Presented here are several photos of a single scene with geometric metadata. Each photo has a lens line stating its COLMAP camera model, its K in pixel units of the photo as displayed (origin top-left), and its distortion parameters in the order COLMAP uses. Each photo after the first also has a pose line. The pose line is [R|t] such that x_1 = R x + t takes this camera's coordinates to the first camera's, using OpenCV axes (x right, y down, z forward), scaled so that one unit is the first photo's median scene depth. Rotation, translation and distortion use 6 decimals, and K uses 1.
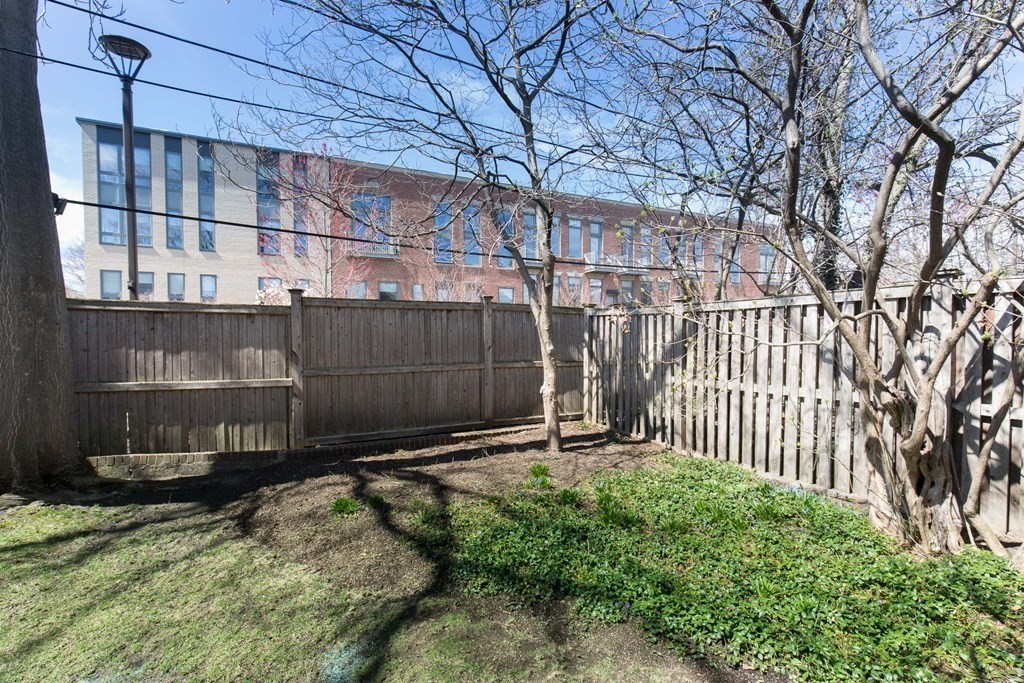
lens RADIAL K [[477.5, 0, 514.5], [0, 477.5, 342.8], [0, 0, 1]] dist [0.003563, 0.000232]
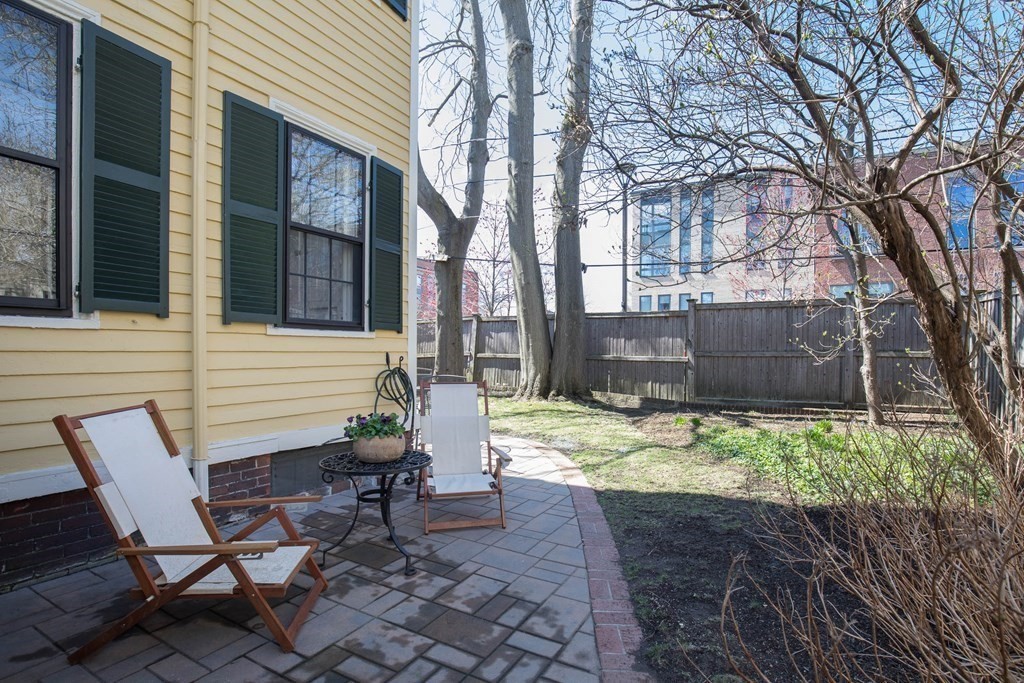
lens RADIAL K [[477.5, 0, 521.2], [0, 477.5, 347.1], [0, 0, 1]] dist [0.003563, 0.000232]
pose [[0.527614, 0.004104, -0.849475, 0.584893], [-0.022847, 0.999695, -0.009361, 0.072586], [0.849177, 0.024347, 0.527547, -0.283926]]
